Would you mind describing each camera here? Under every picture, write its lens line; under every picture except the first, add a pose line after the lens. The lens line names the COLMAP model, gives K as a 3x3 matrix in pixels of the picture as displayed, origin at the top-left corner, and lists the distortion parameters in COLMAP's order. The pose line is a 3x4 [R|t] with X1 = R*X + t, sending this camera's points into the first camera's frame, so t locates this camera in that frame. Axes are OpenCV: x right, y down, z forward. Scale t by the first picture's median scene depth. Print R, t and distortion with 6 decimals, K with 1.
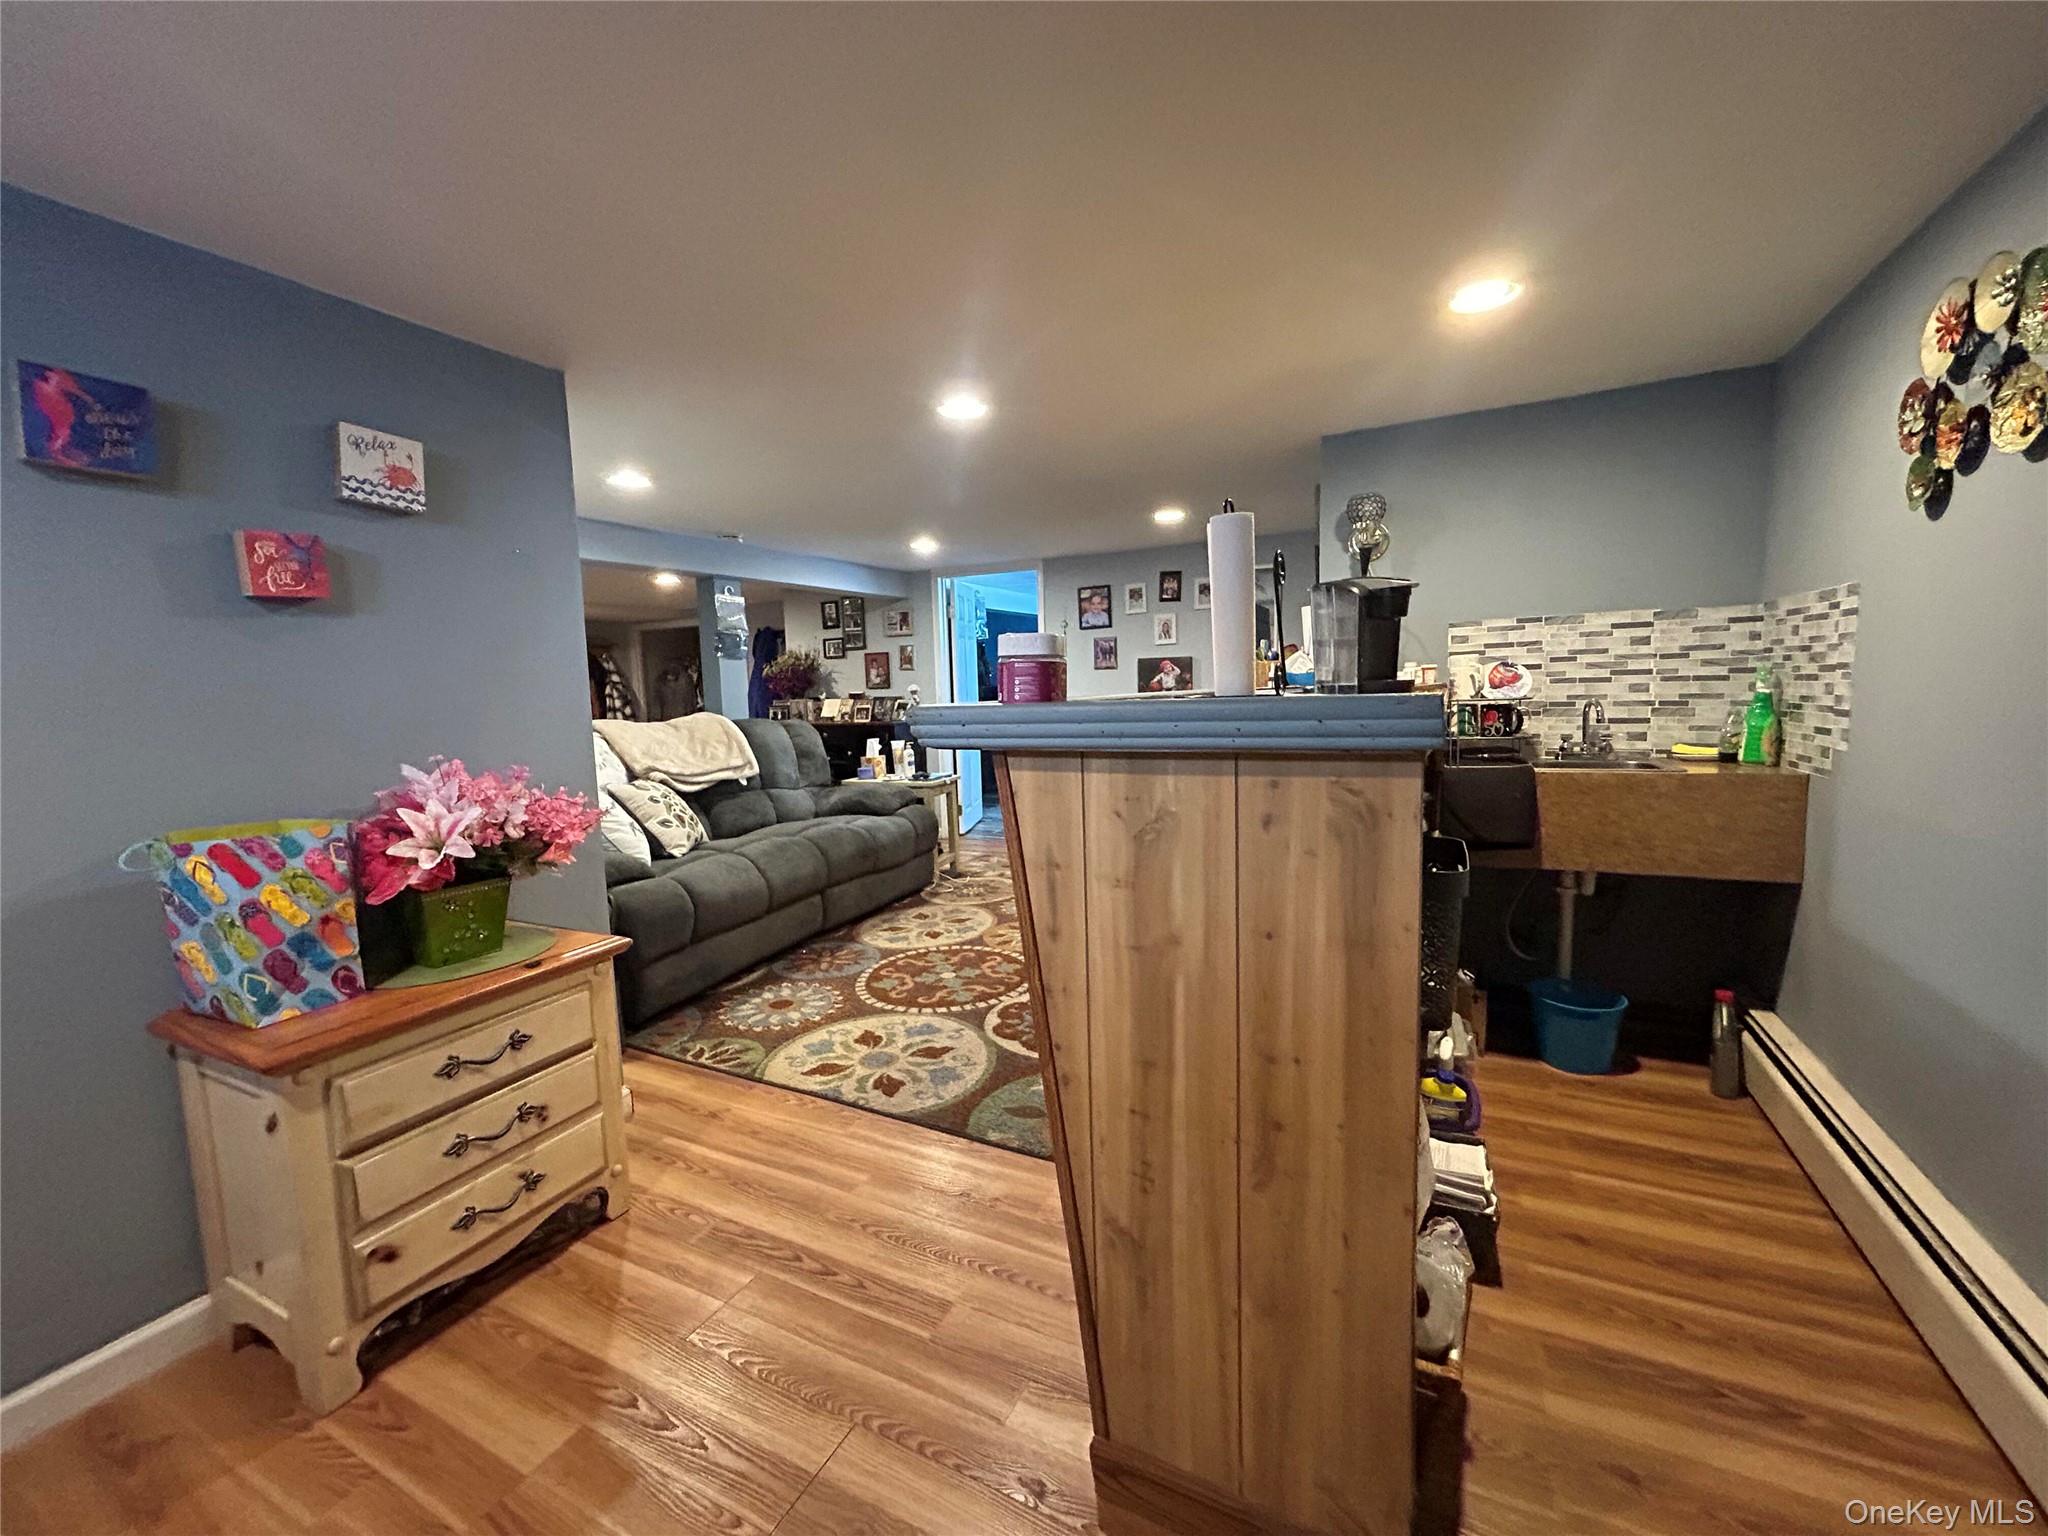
lens RADIAL K [[823.3, 0, 1025.9], [0, 823.3, 758.0], [0, 0, 1]] dist [-0.000985, 0.000477]
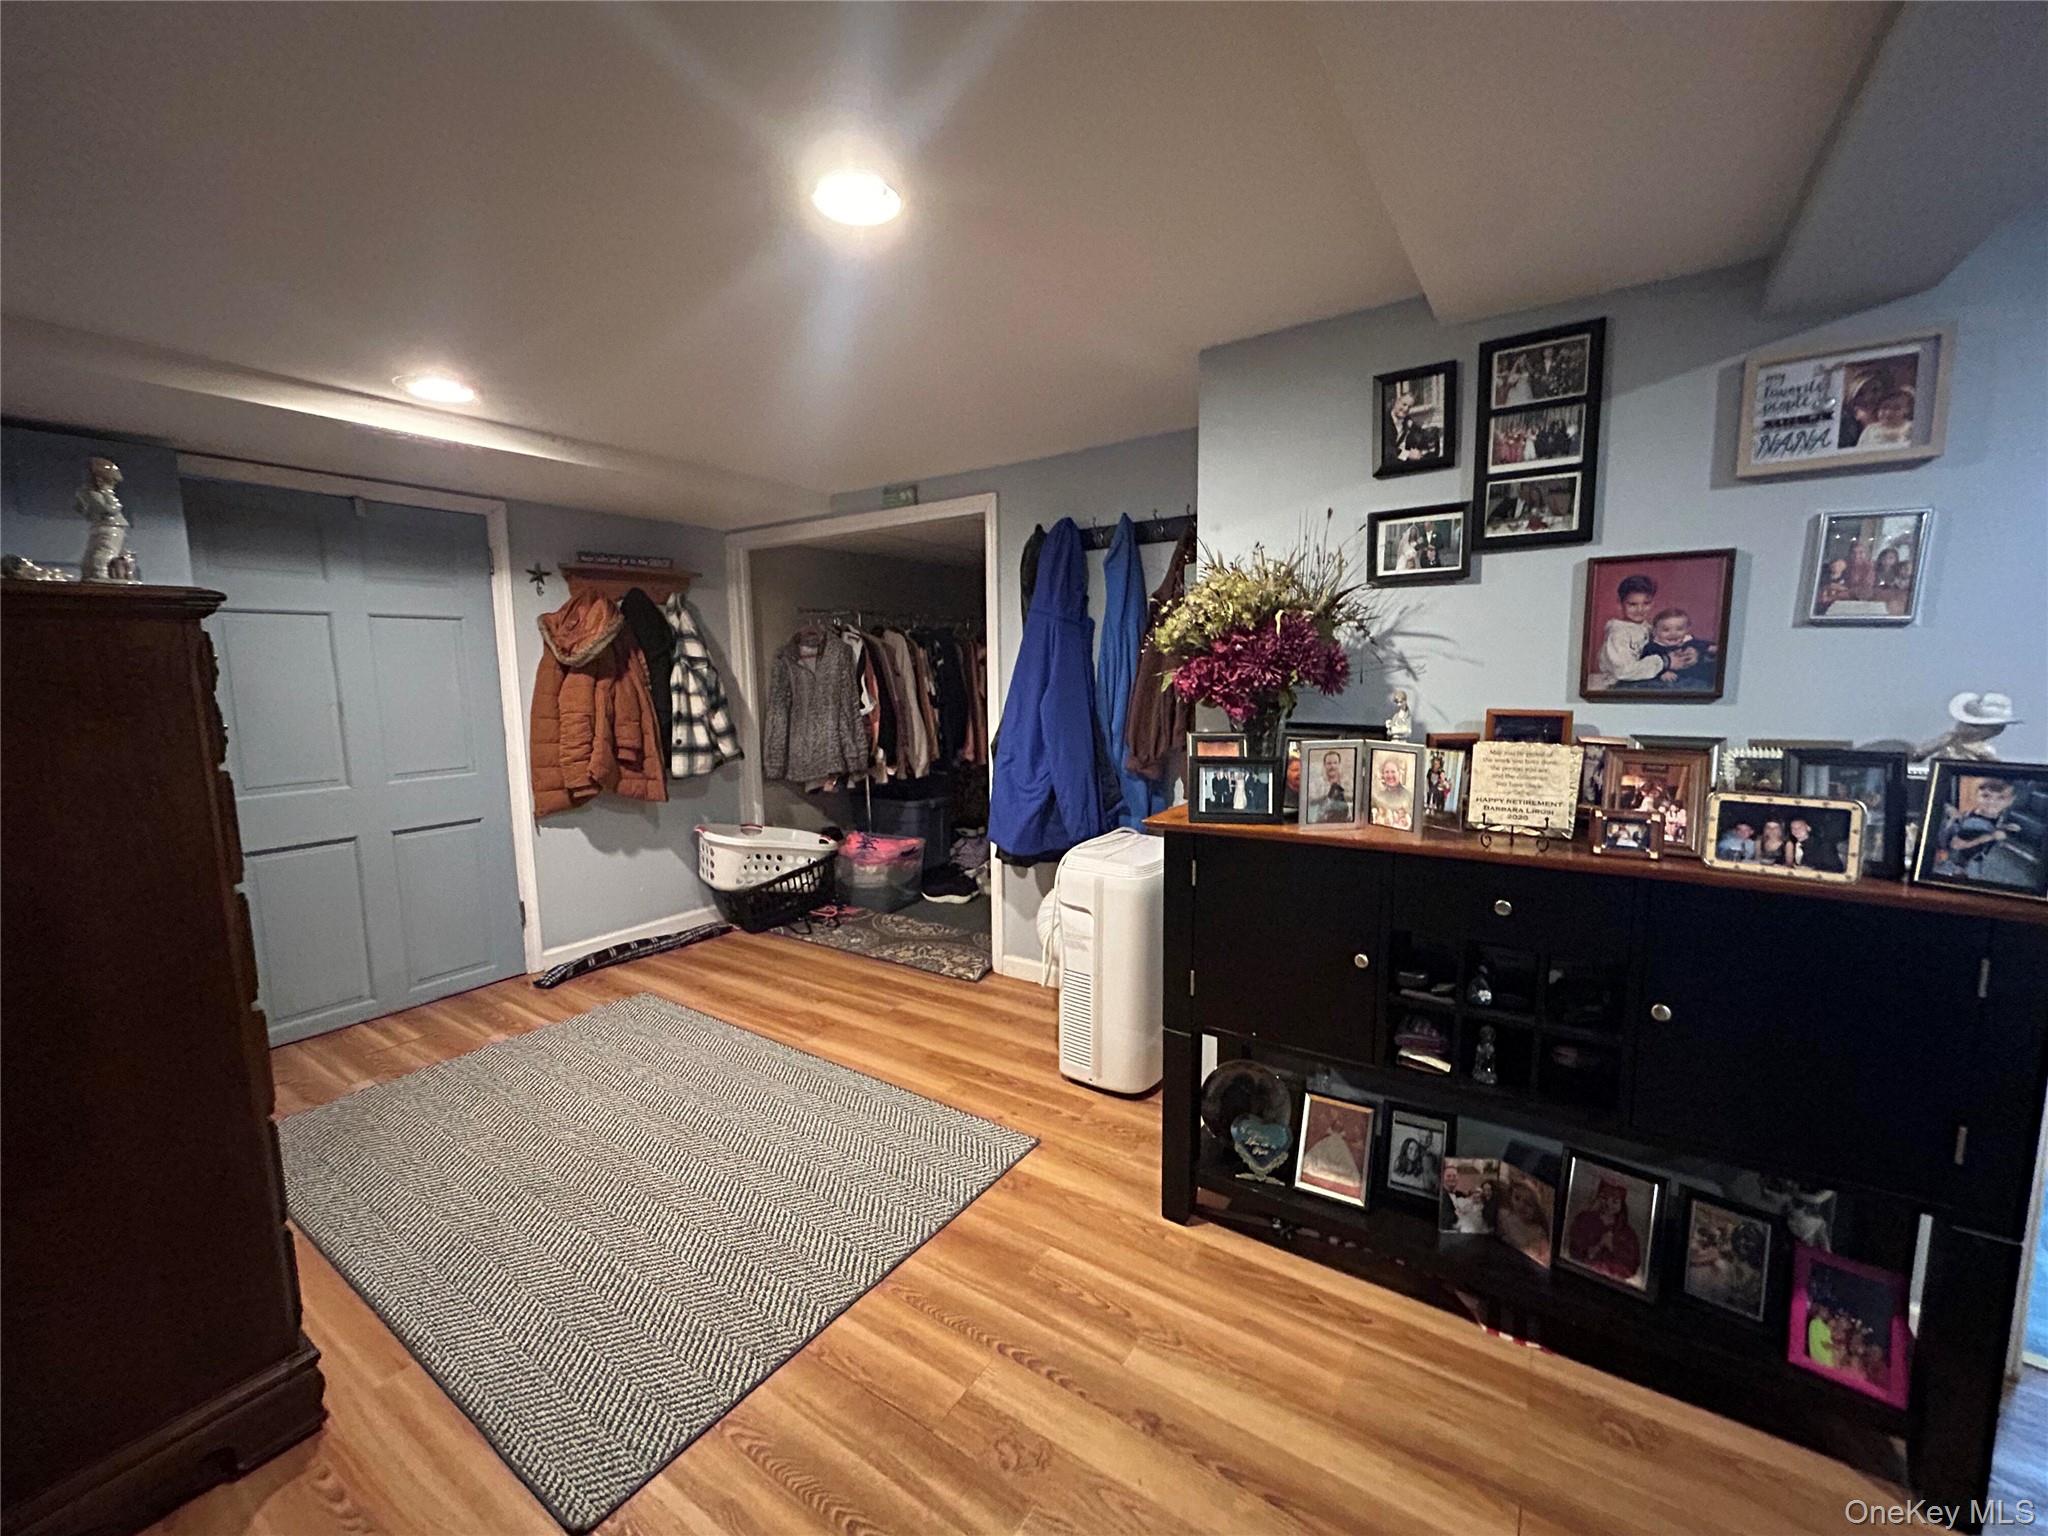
lens RADIAL K [[823.3, 0, 1002.1], [0, 823.3, 765.2], [0, 0, 1]] dist [-0.000985, 0.000477]
pose [[0.989629, 0.036047, -0.139054, -0.581759], [-0.032287, 0.999052, 0.029207, -0.113877], [0.139975, -0.024415, 0.989854, 1.257199]]
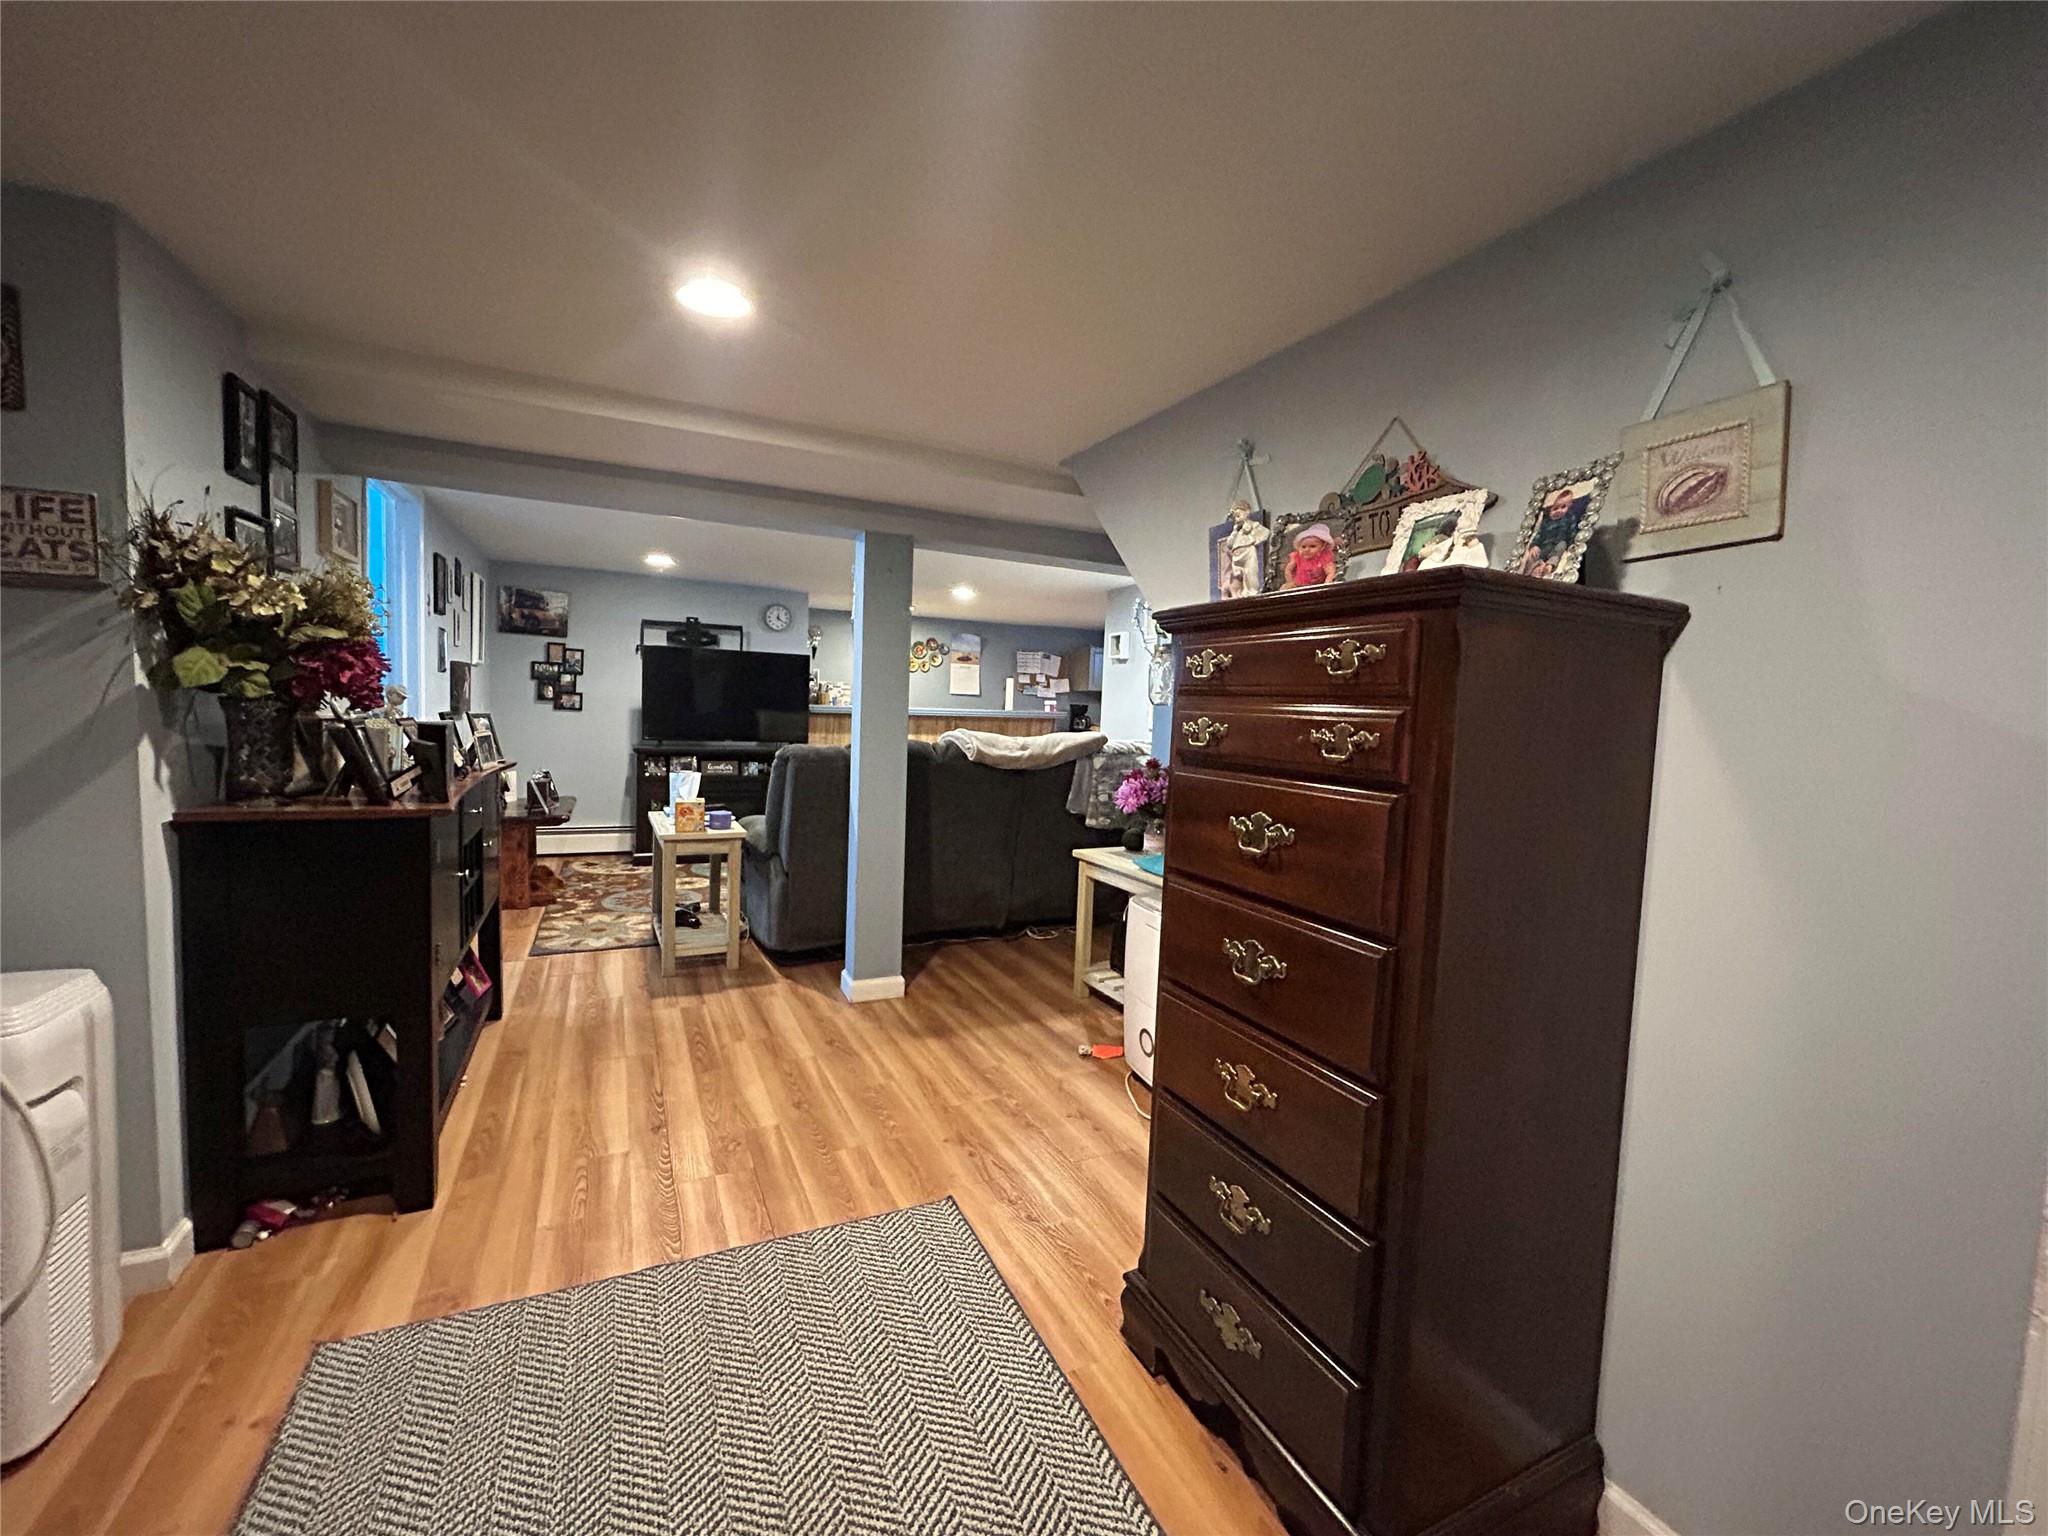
lens RADIAL K [[823.3, 0, 1021.8], [0, 823.3, 759.0], [0, 0, 1]] dist [-0.000985, 0.000477]
pose [[-0.801145, -0.049831, 0.596392, -1.166587], [0.032260, 0.991483, 0.126178, -0.158131], [-0.597600, 0.120327, -0.792714, 1.961080]]
